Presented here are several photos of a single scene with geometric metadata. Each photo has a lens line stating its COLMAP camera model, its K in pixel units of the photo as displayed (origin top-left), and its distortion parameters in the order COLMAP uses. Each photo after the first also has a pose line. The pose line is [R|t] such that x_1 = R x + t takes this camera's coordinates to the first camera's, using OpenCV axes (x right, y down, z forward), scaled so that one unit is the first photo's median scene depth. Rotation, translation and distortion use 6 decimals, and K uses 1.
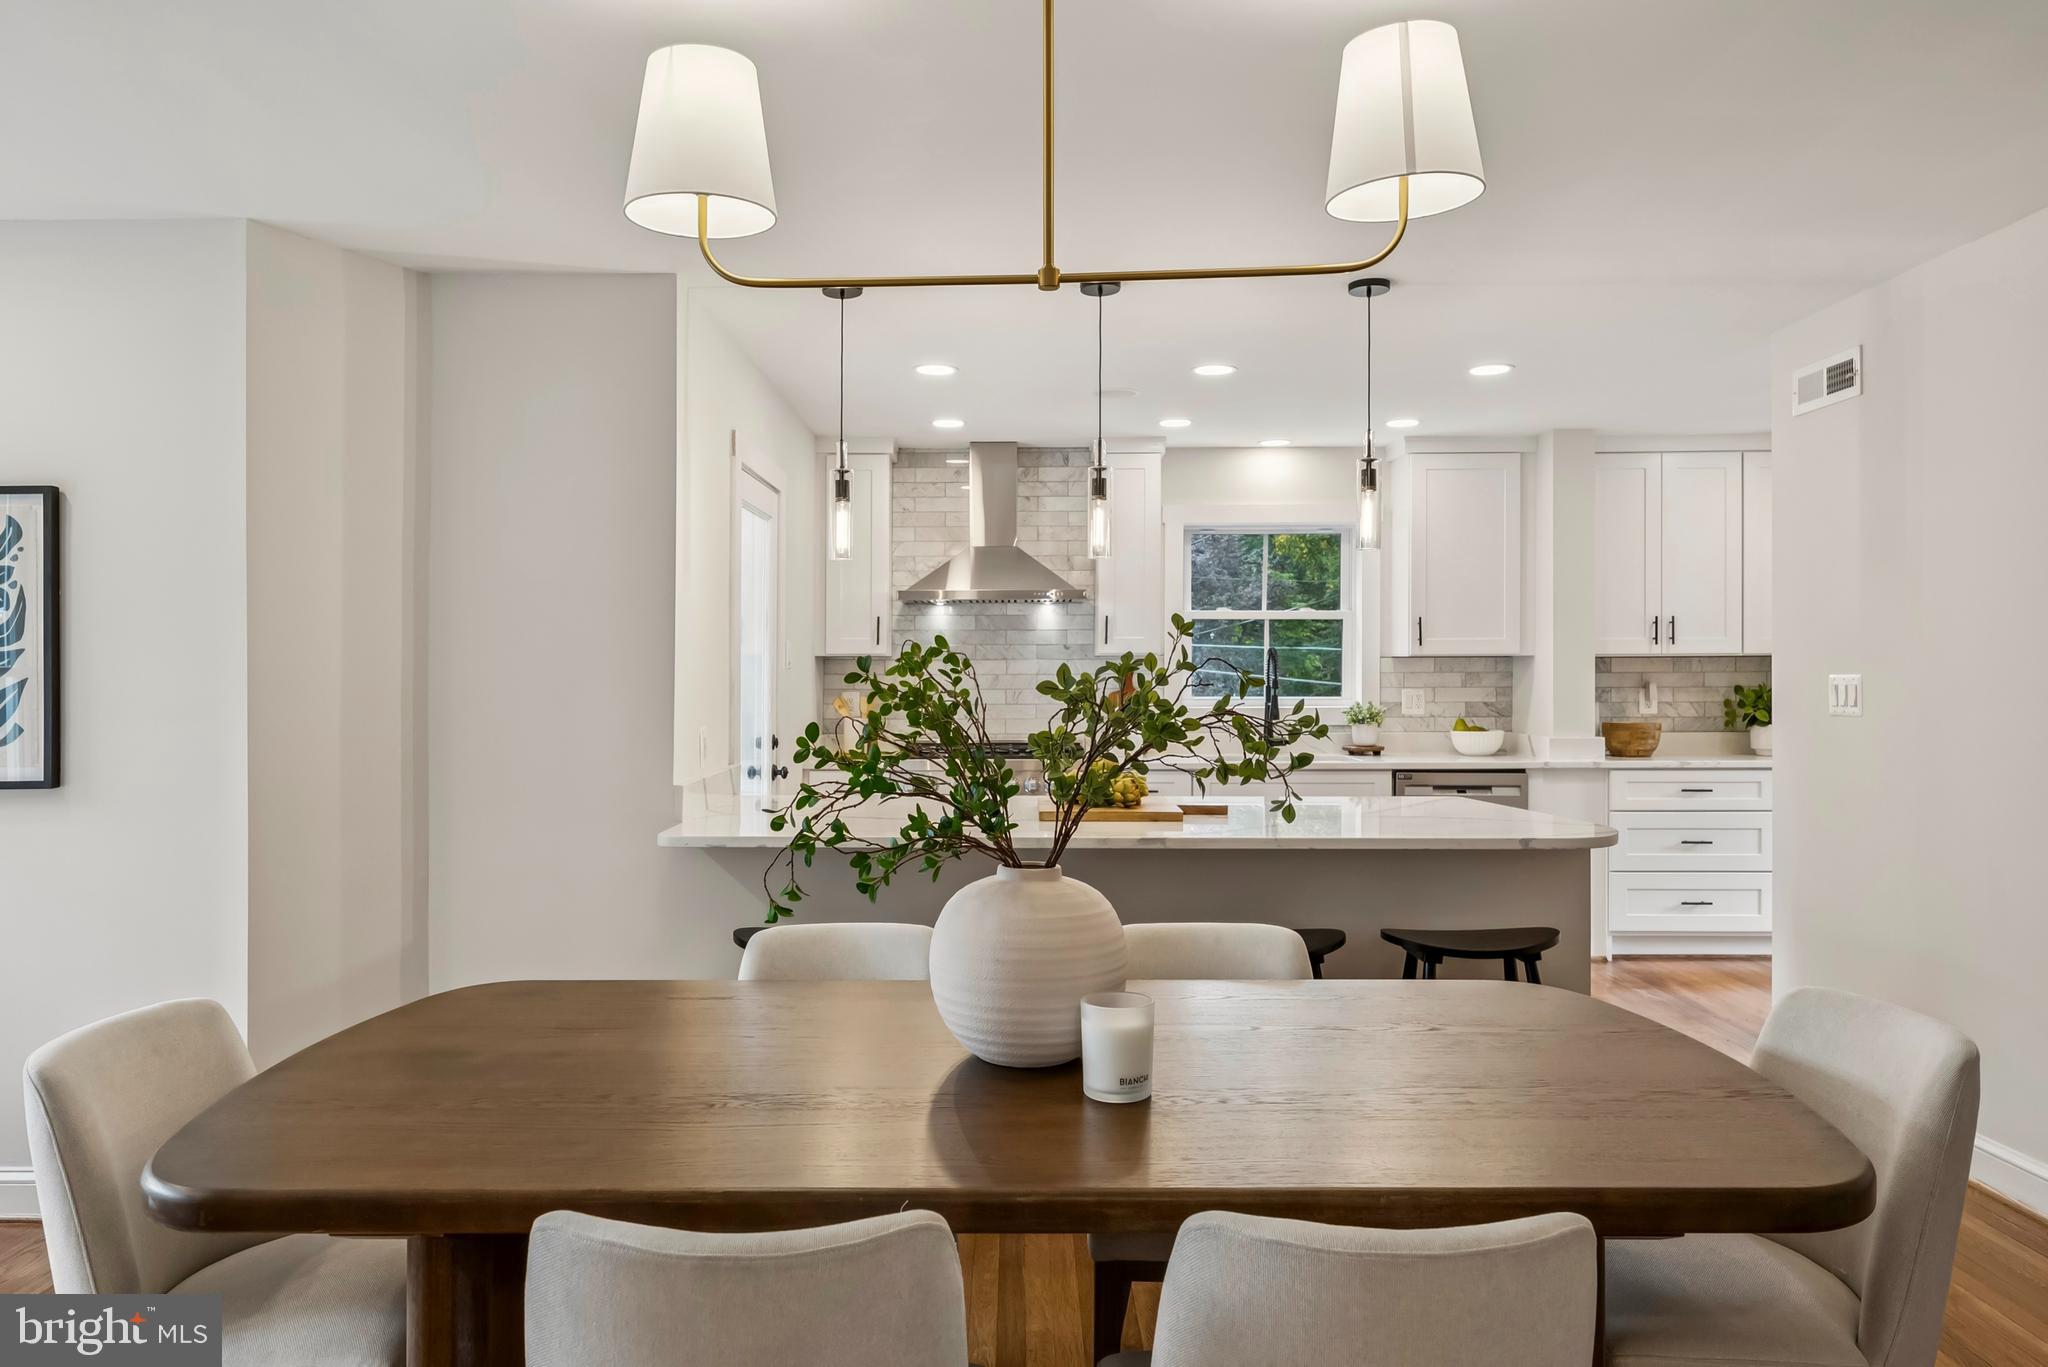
lens RADIAL K [[1305.1, 0, 963.5], [0, 1305.1, 683.6], [0, 0, 1]] dist [0.008202, -0.000019]
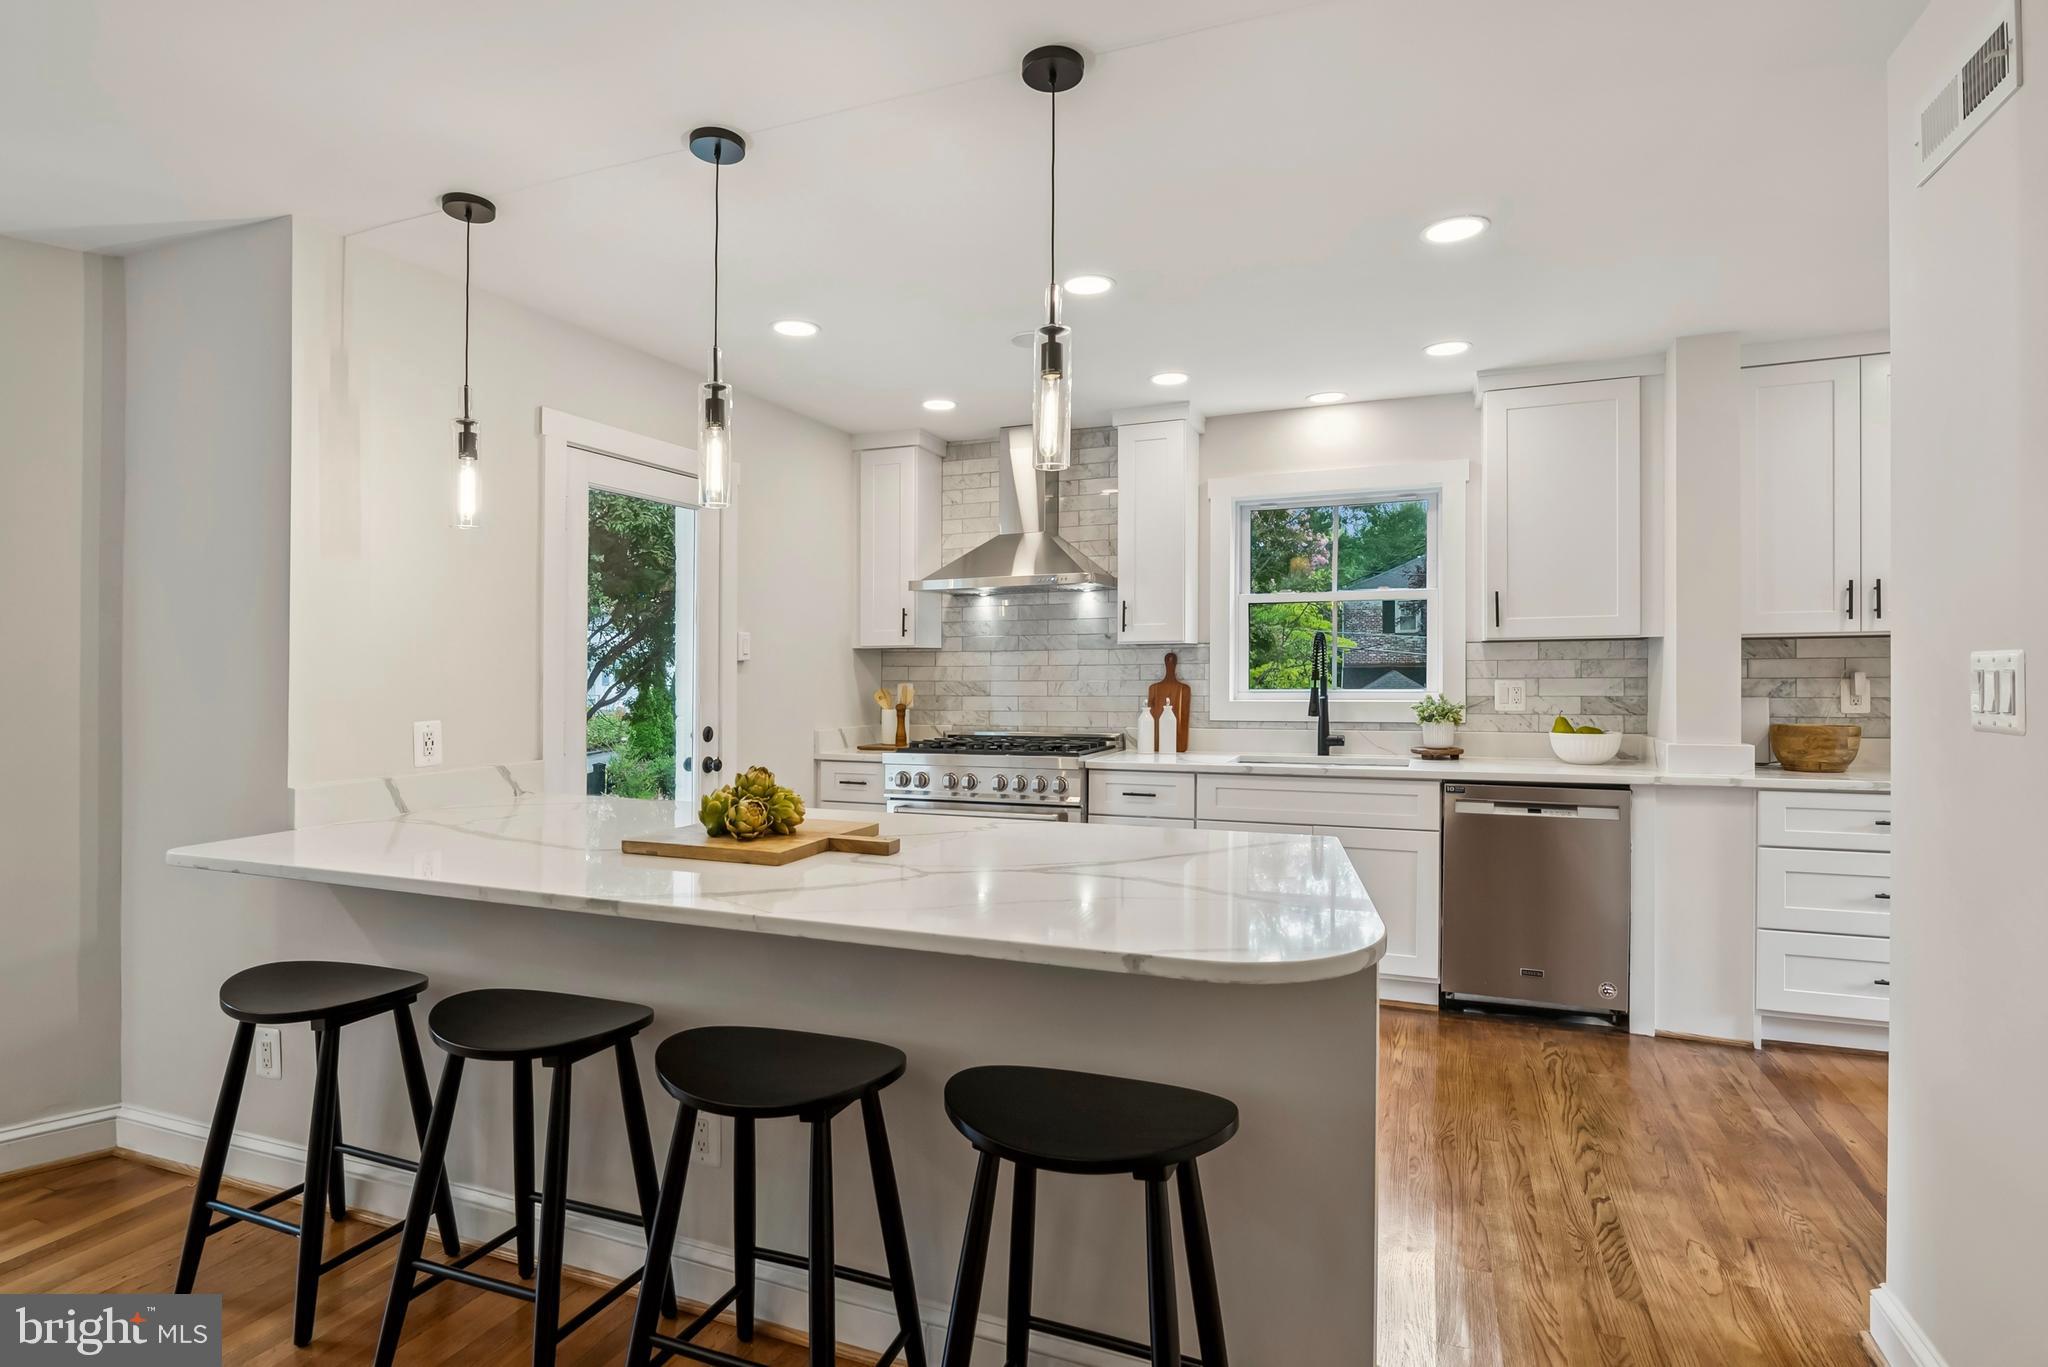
lens RADIAL K [[997.9, 0, 1000.7], [0, 997.9, 679.3], [0, 0, 1]] dist [-0.003441, -0.002188]
pose [[0.937492, -0.000983, -0.348006, 0.277289], [0.001662, 0.999997, 0.001651, 0.002040], [0.348004, -0.002126, 0.937491, 0.314675]]
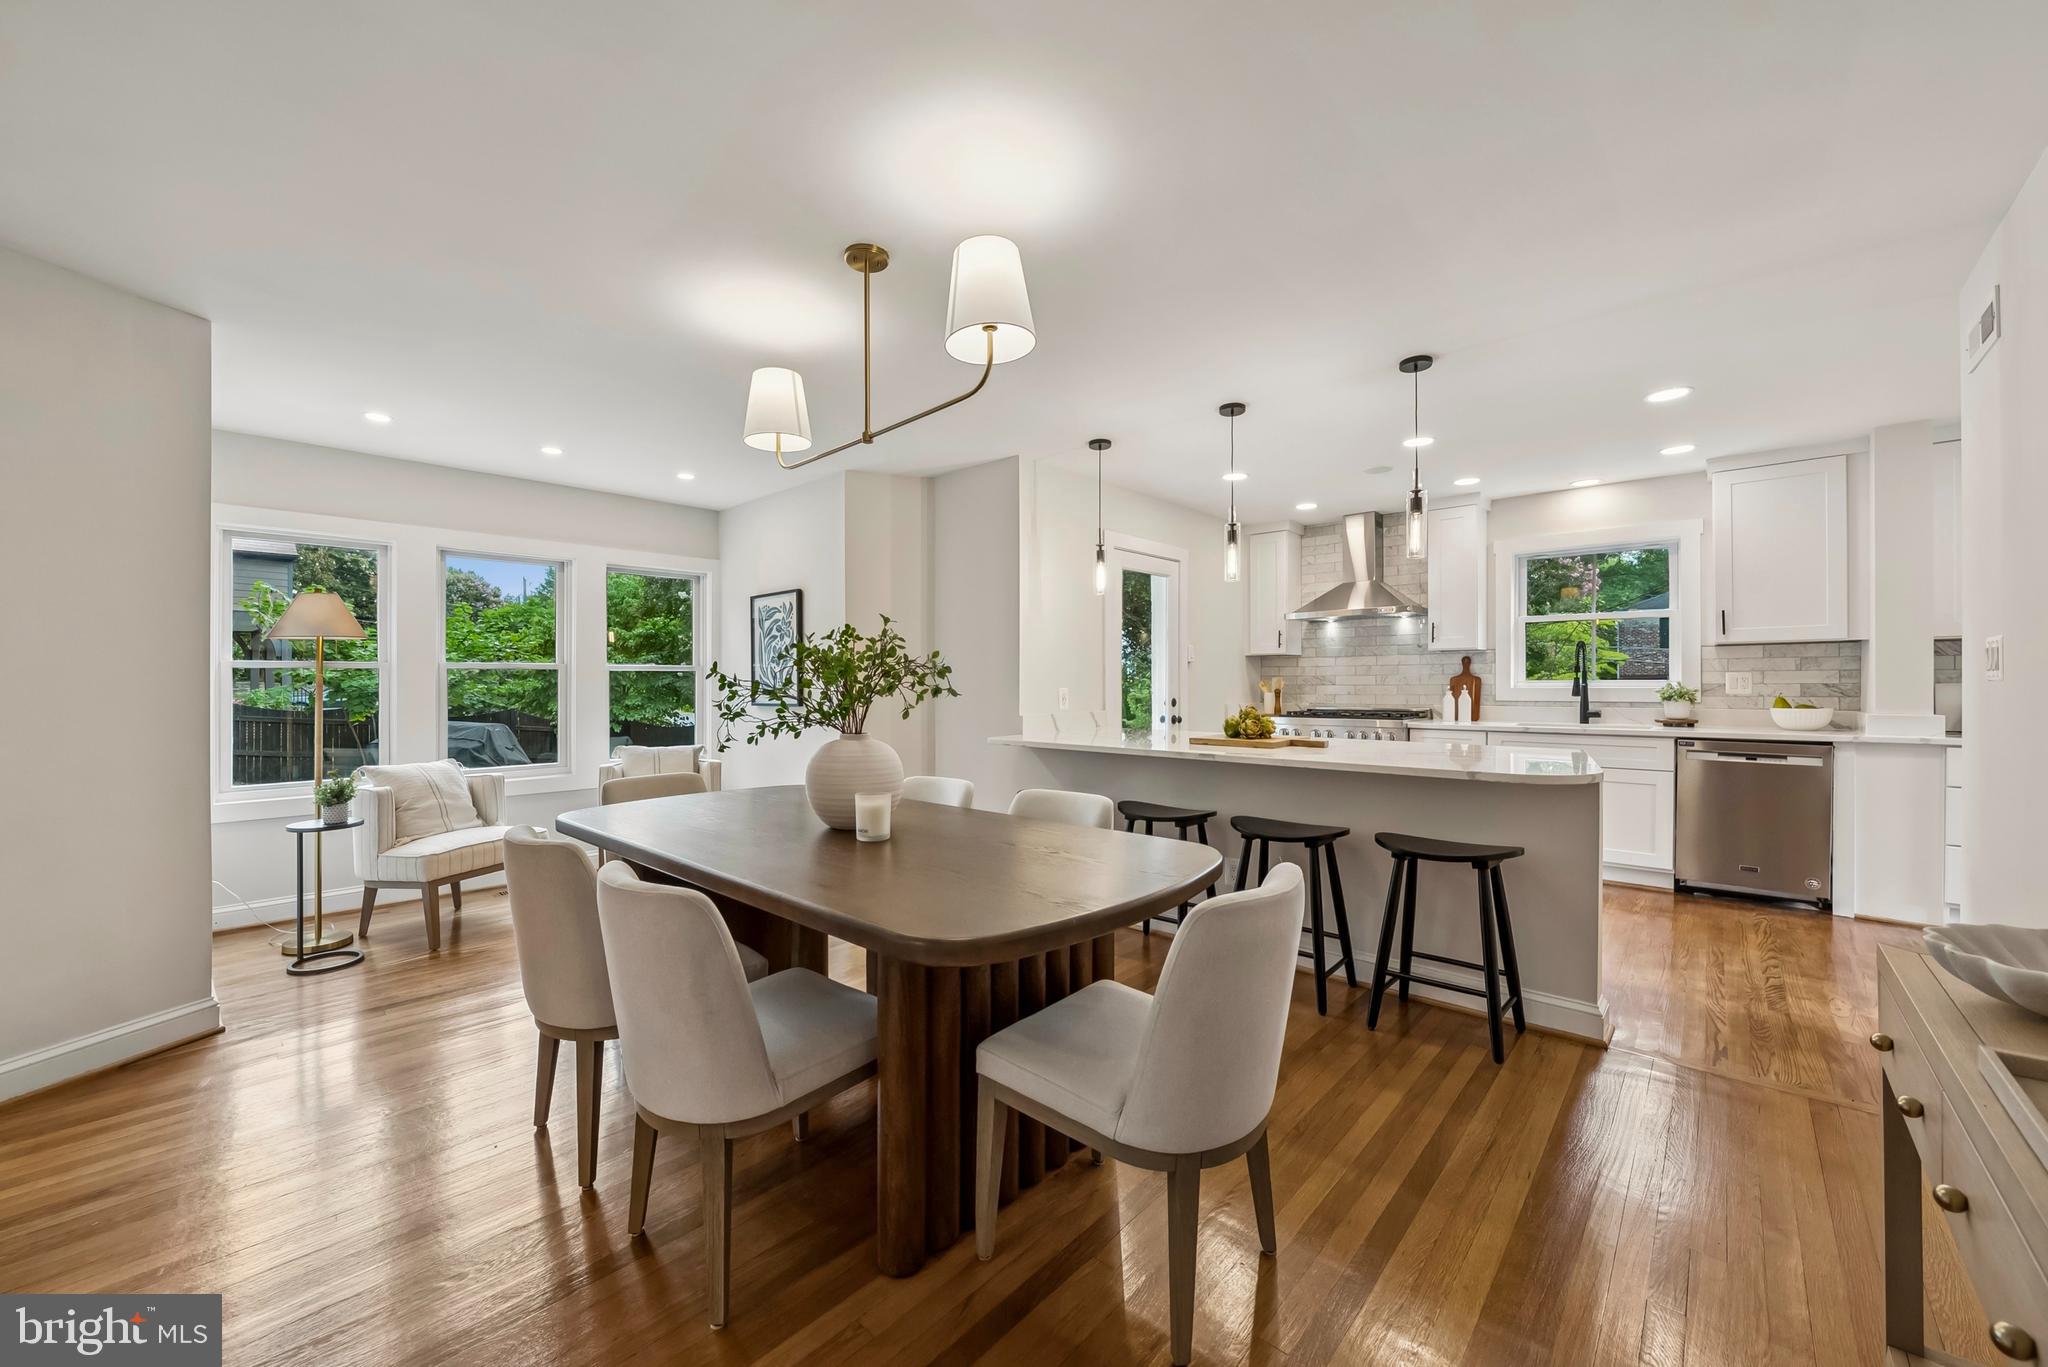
lens RADIAL K [[735.9, 0, 1033.9], [0, 735.9, 681.3], [0, 0, 1]] dist [-0.008681, 0.000467]
pose [[0.765276, -0.001558, -0.643700, 0.298745], [-0.004249, 0.999963, -0.007472, 0.020919], [0.643688, 0.008453, 0.765241, 0.098060]]
